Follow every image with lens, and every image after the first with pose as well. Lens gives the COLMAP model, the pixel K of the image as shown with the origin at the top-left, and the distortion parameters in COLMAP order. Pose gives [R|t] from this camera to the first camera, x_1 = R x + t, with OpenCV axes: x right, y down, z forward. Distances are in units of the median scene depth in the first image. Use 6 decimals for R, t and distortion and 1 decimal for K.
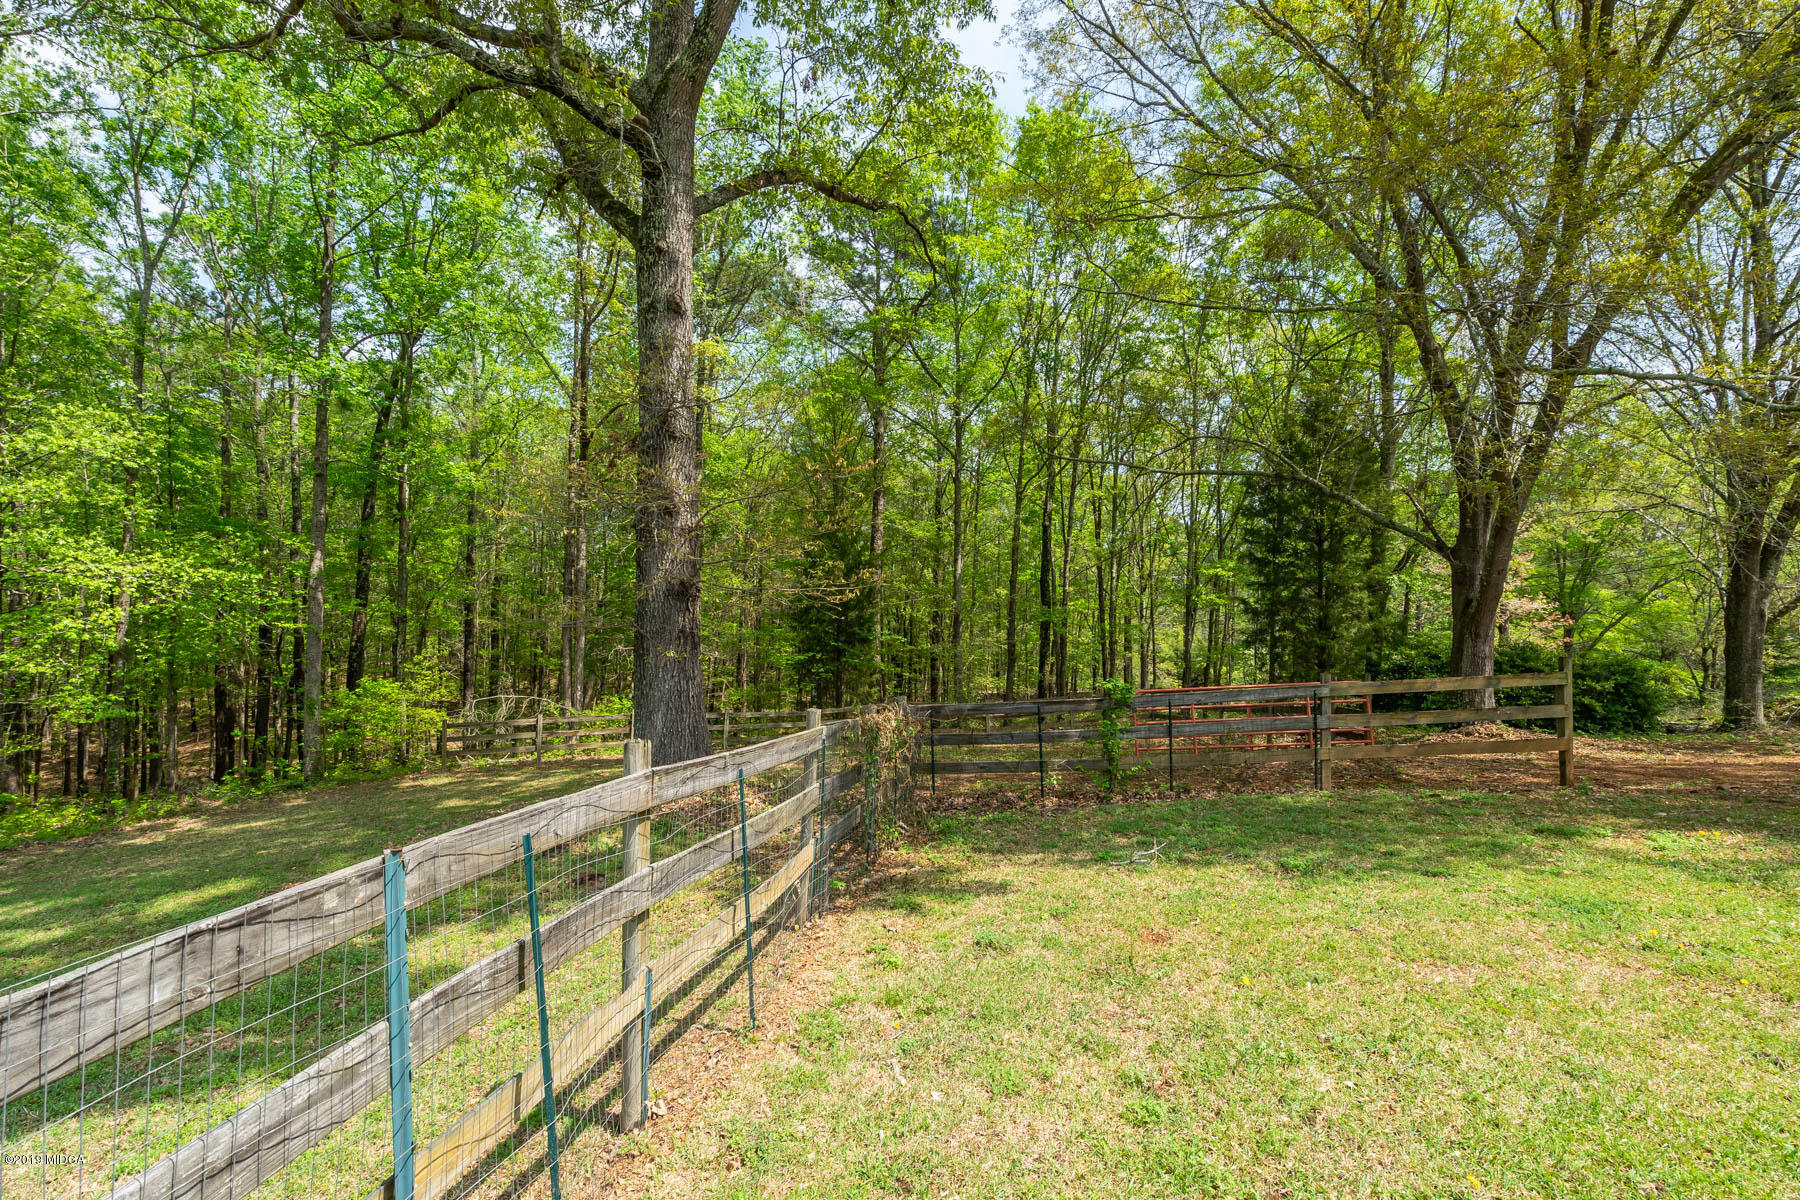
lens RADIAL K [[823.7, 0, 901.0], [0, 823.7, 604.4], [0, 0, 1]] dist [-0.000334, 0.000175]
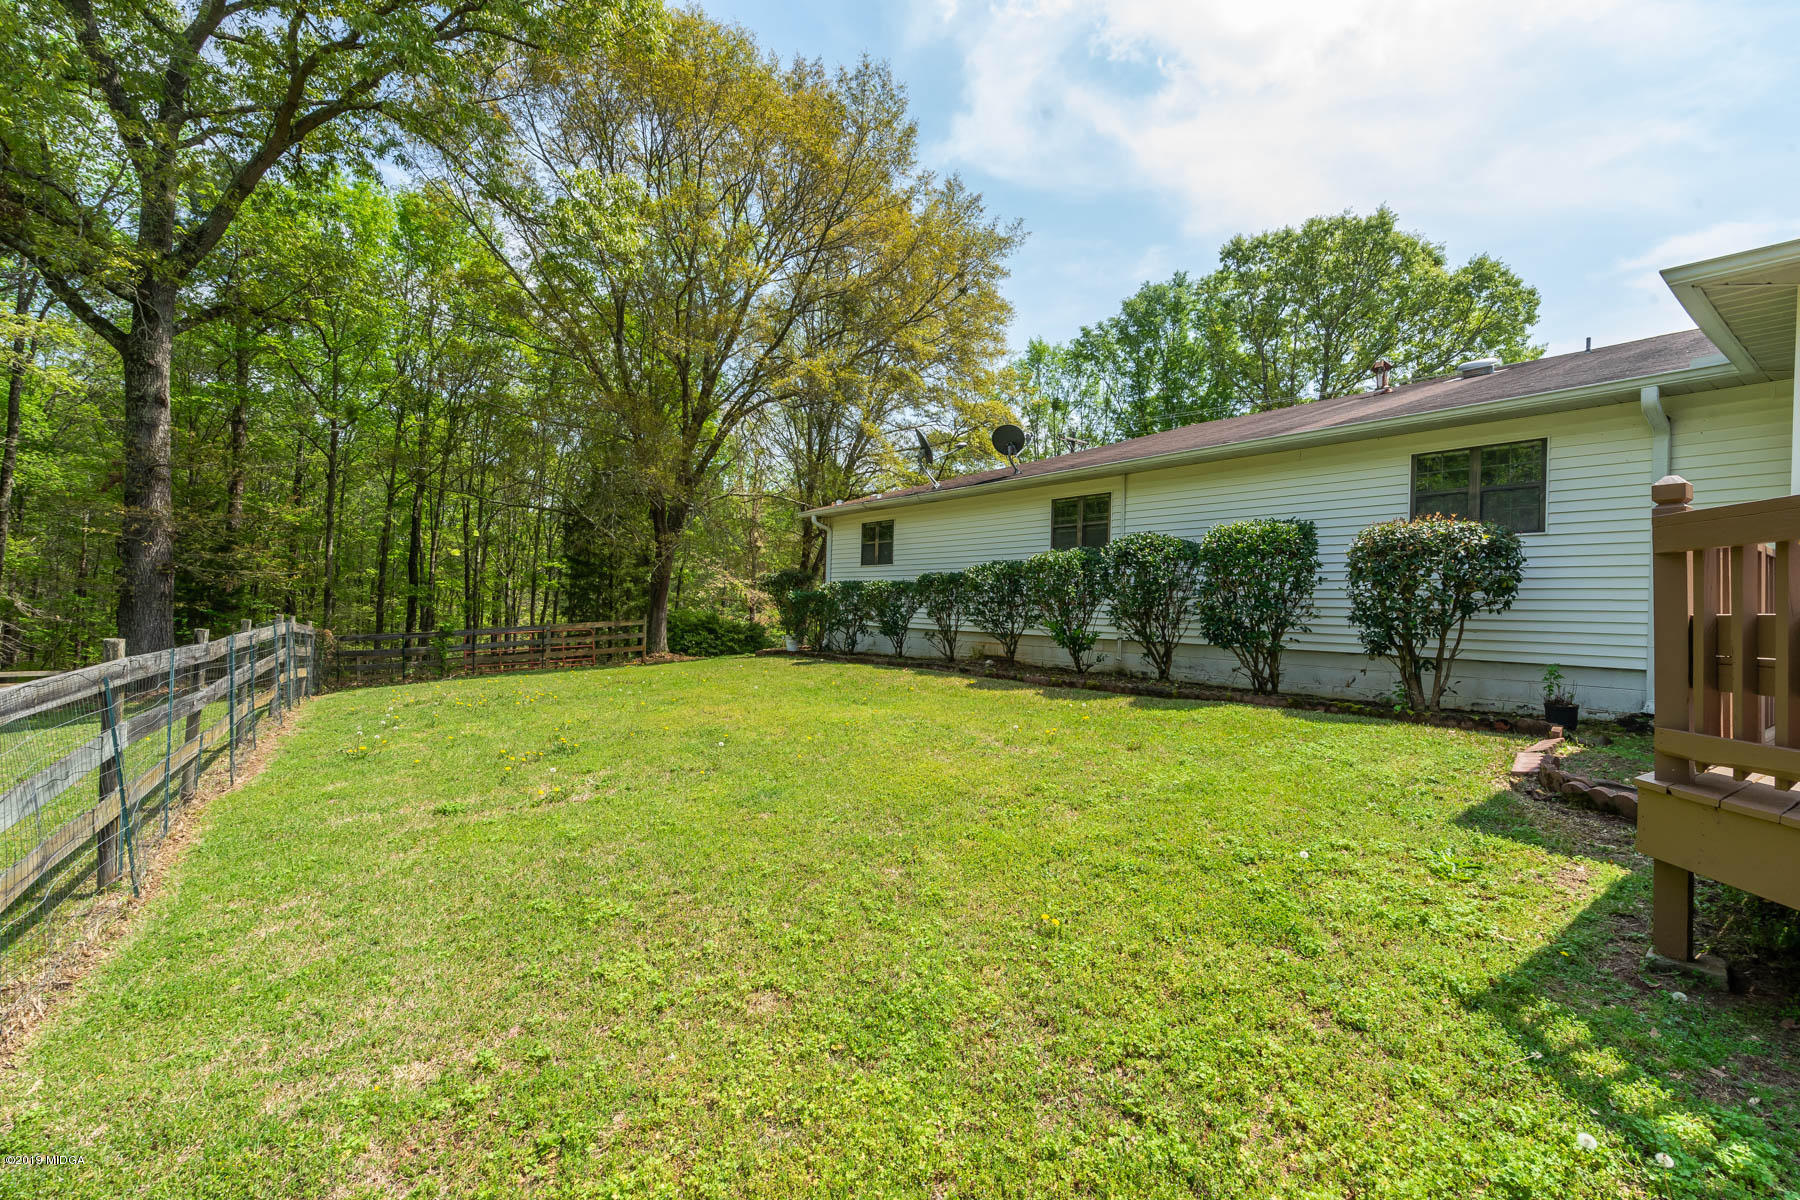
lens RADIAL K [[823.7, 0, 901.0], [0, 823.7, 604.4], [0, 0, 1]] dist [-0.000334, 0.000175]
pose [[0.763715, 0.014371, 0.645393, -0.062482], [-0.025672, 0.999637, 0.008119, 0.003835], [-0.645043, -0.022769, 0.763807, -0.419152]]
